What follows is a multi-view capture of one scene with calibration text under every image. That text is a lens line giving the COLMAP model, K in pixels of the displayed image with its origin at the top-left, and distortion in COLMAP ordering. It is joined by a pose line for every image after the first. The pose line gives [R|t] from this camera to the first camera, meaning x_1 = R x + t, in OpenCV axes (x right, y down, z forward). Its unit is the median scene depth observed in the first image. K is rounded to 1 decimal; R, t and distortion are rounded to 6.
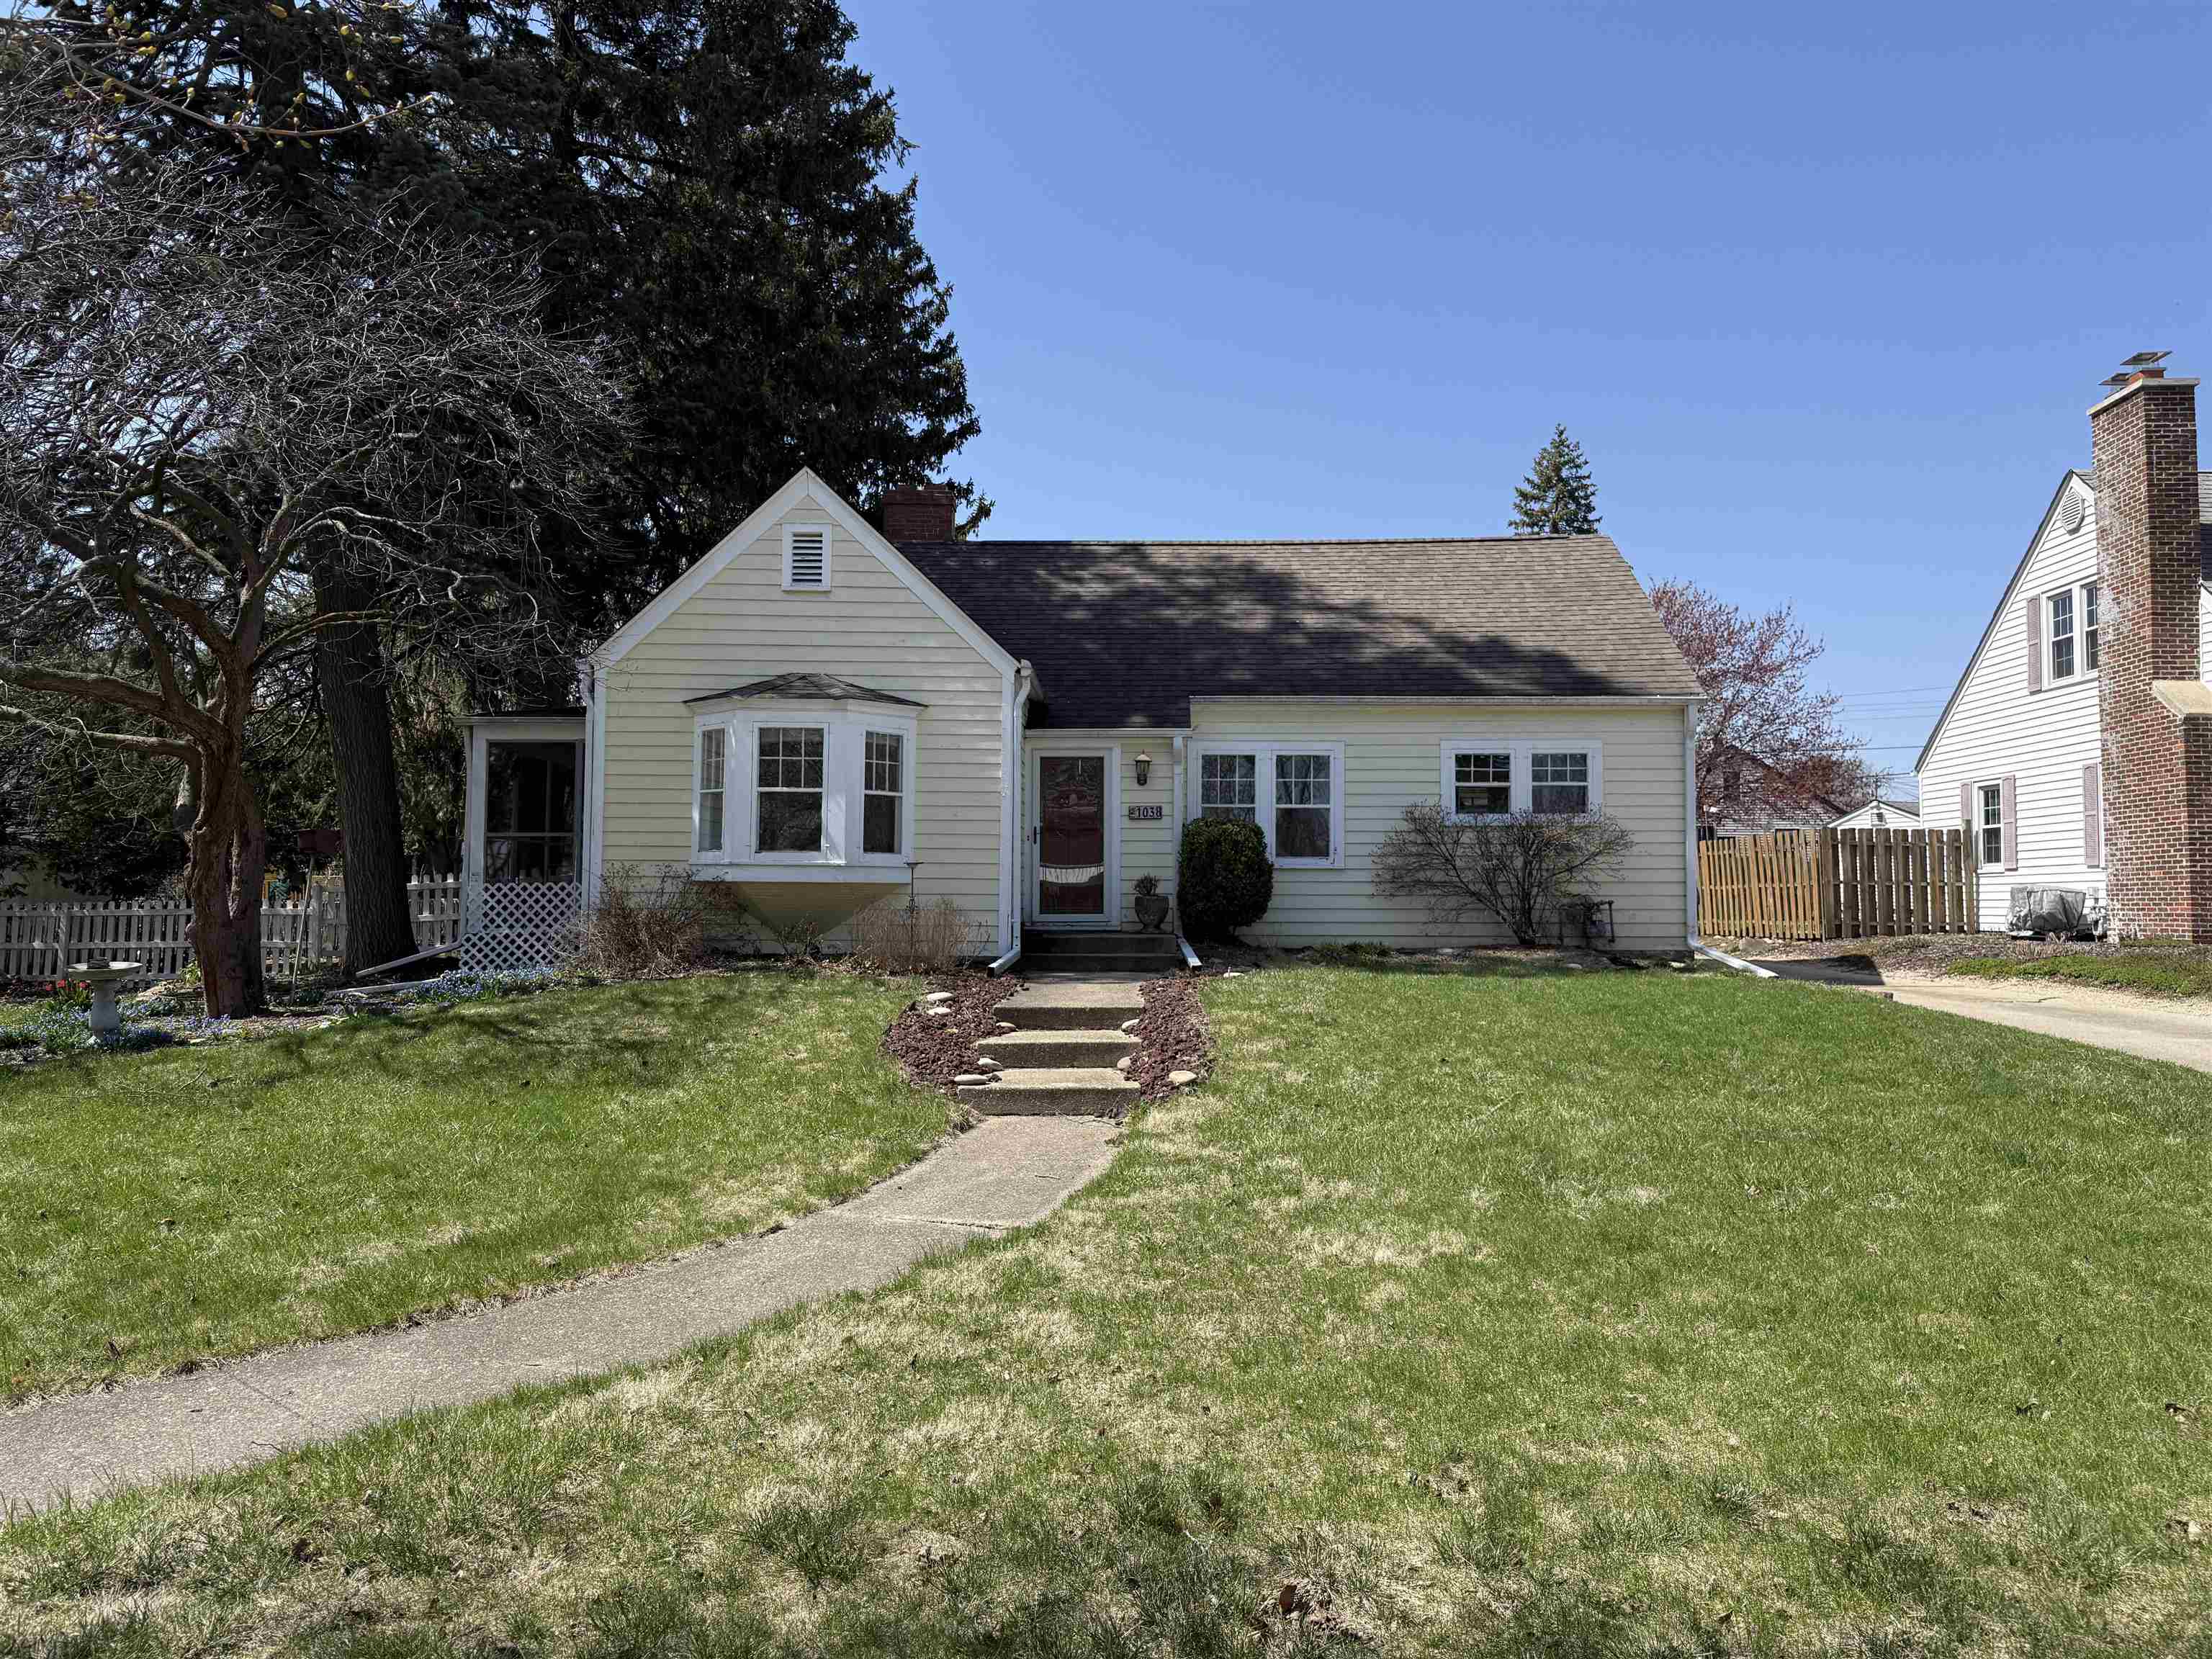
lens RADIAL K [[1568.2, 0, 1108.3], [0, 1568.2, 825.6], [0, 0, 1]] dist [0.012452, 0.000246]
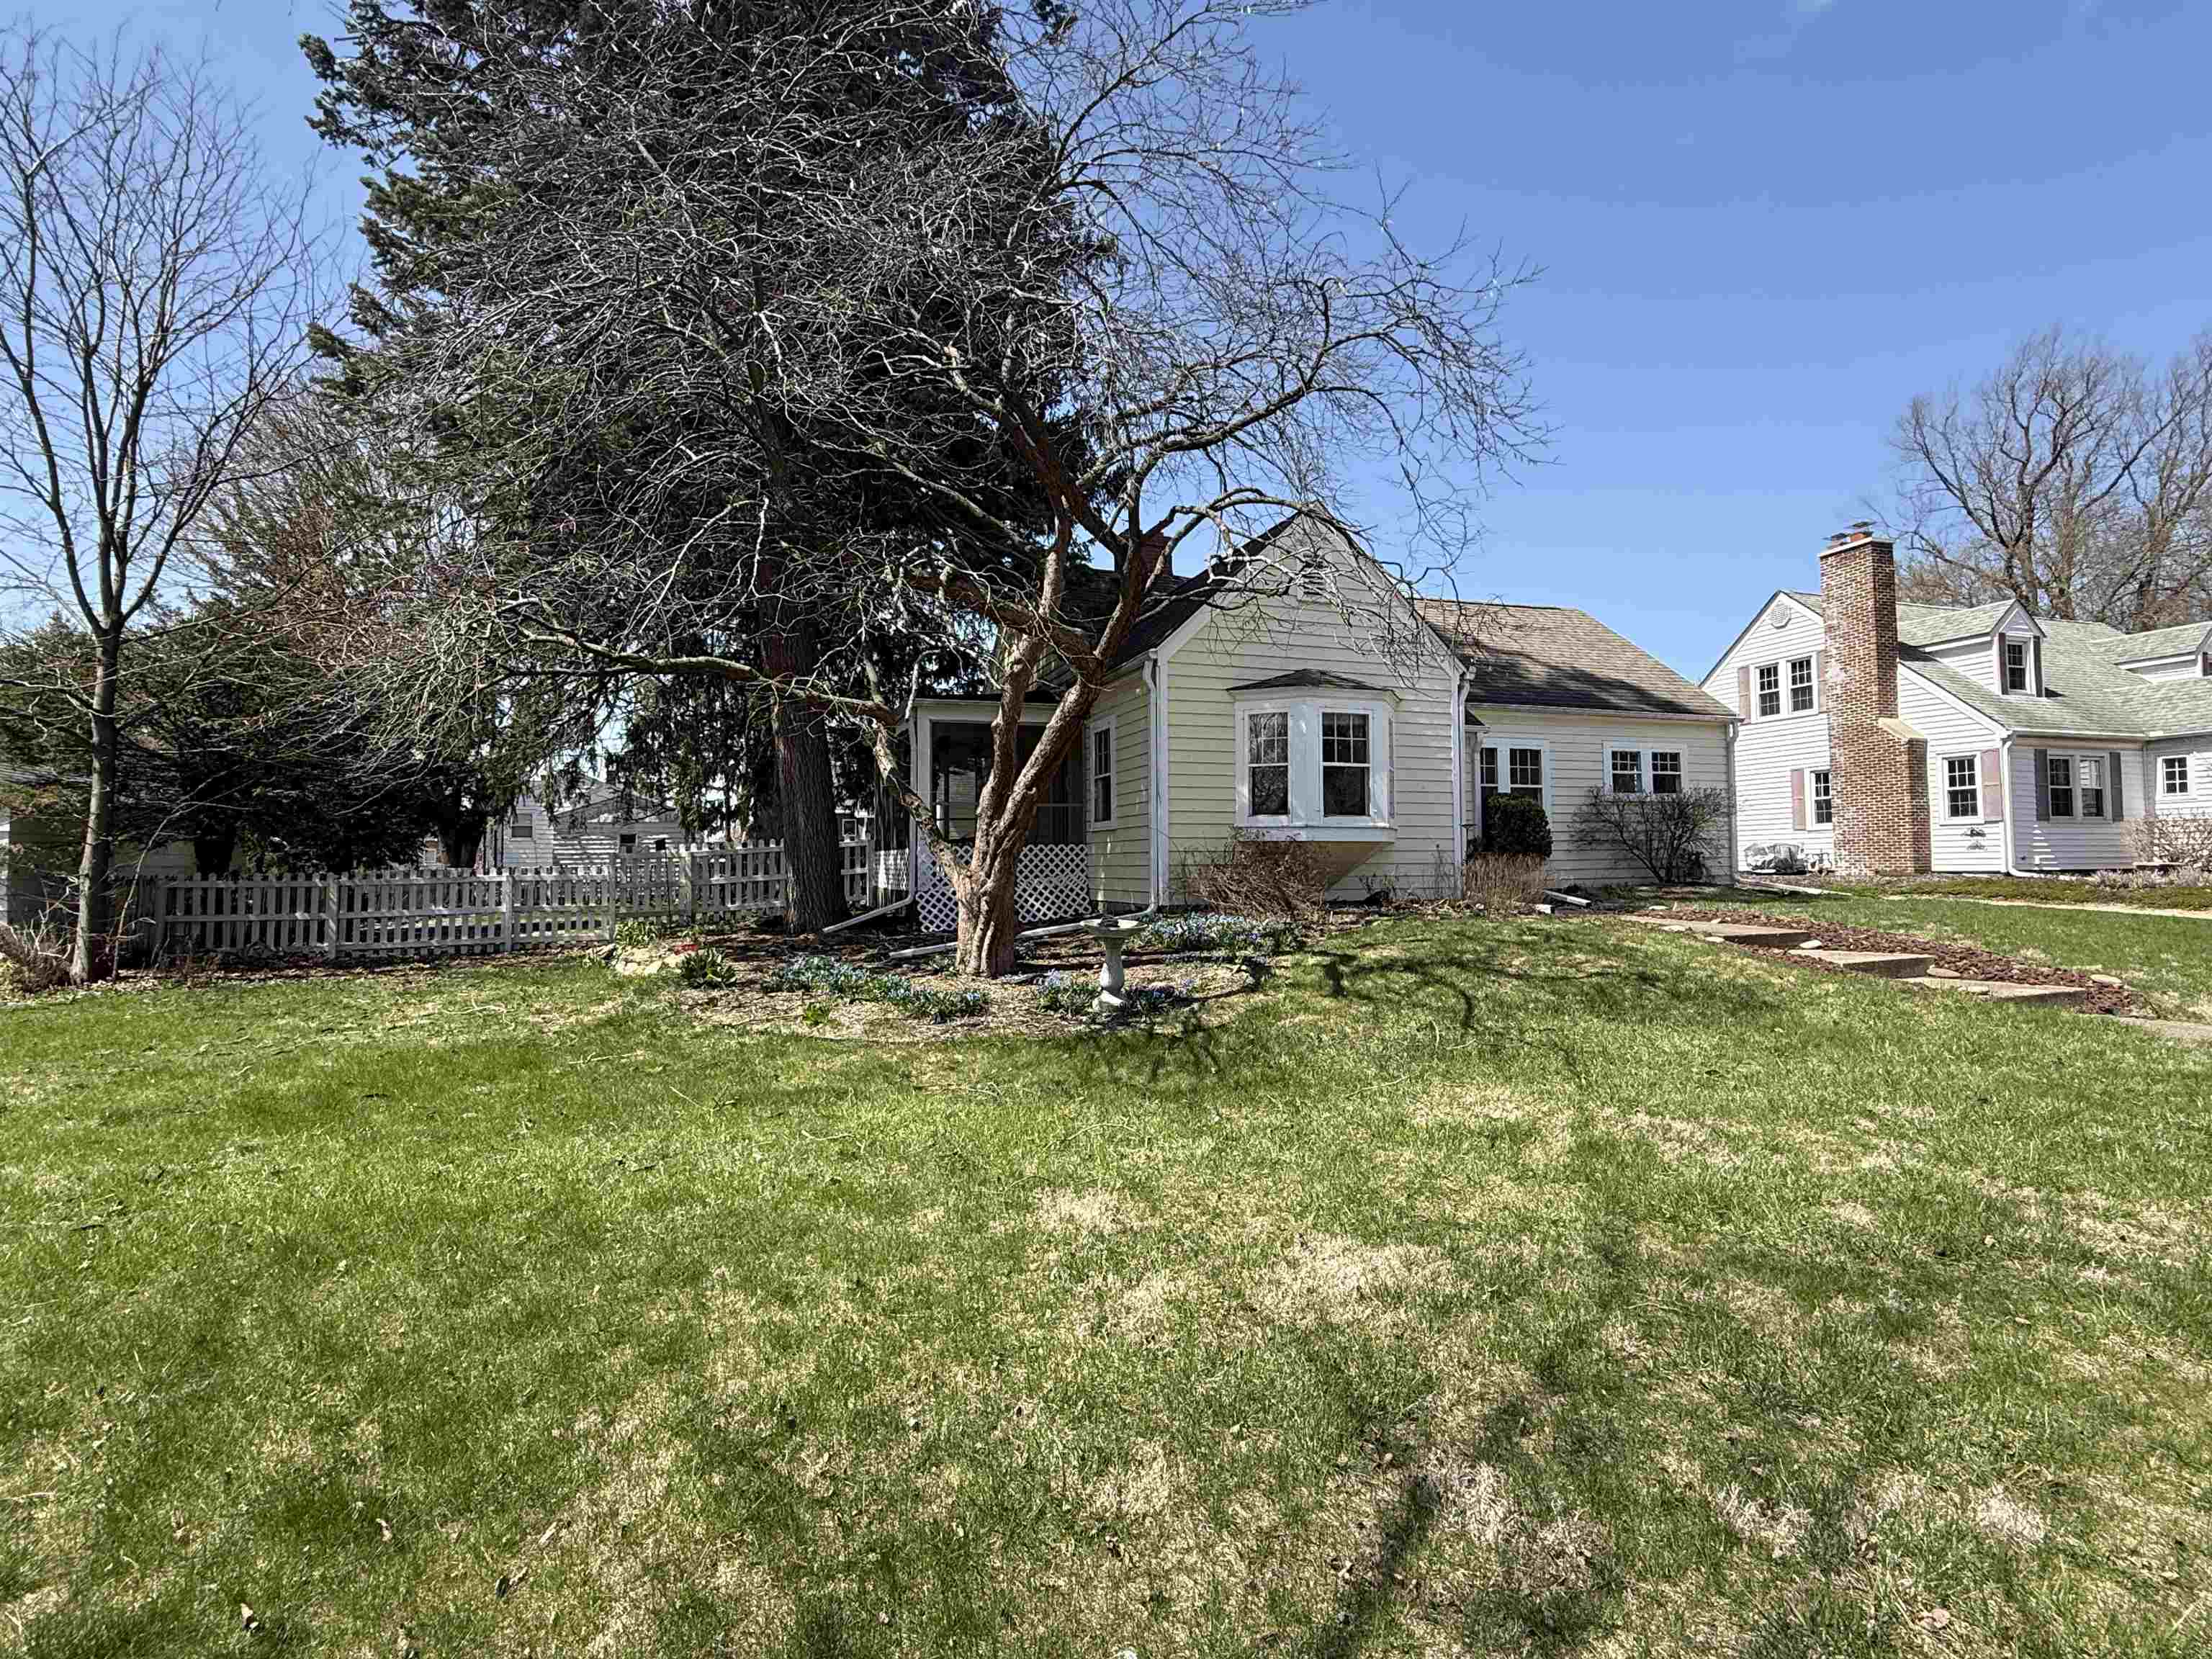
lens RADIAL K [[1079.6, 0, 1102.3], [0, 1079.6, 830.3], [0, 0, 1]] dist [0.003160, 0.000190]
pose [[0.933247, -0.002500, 0.359226, -0.568767], [-0.003391, 0.999870, 0.015767, 0.012857], [-0.359218, -0.015933, 0.933117, 0.244499]]
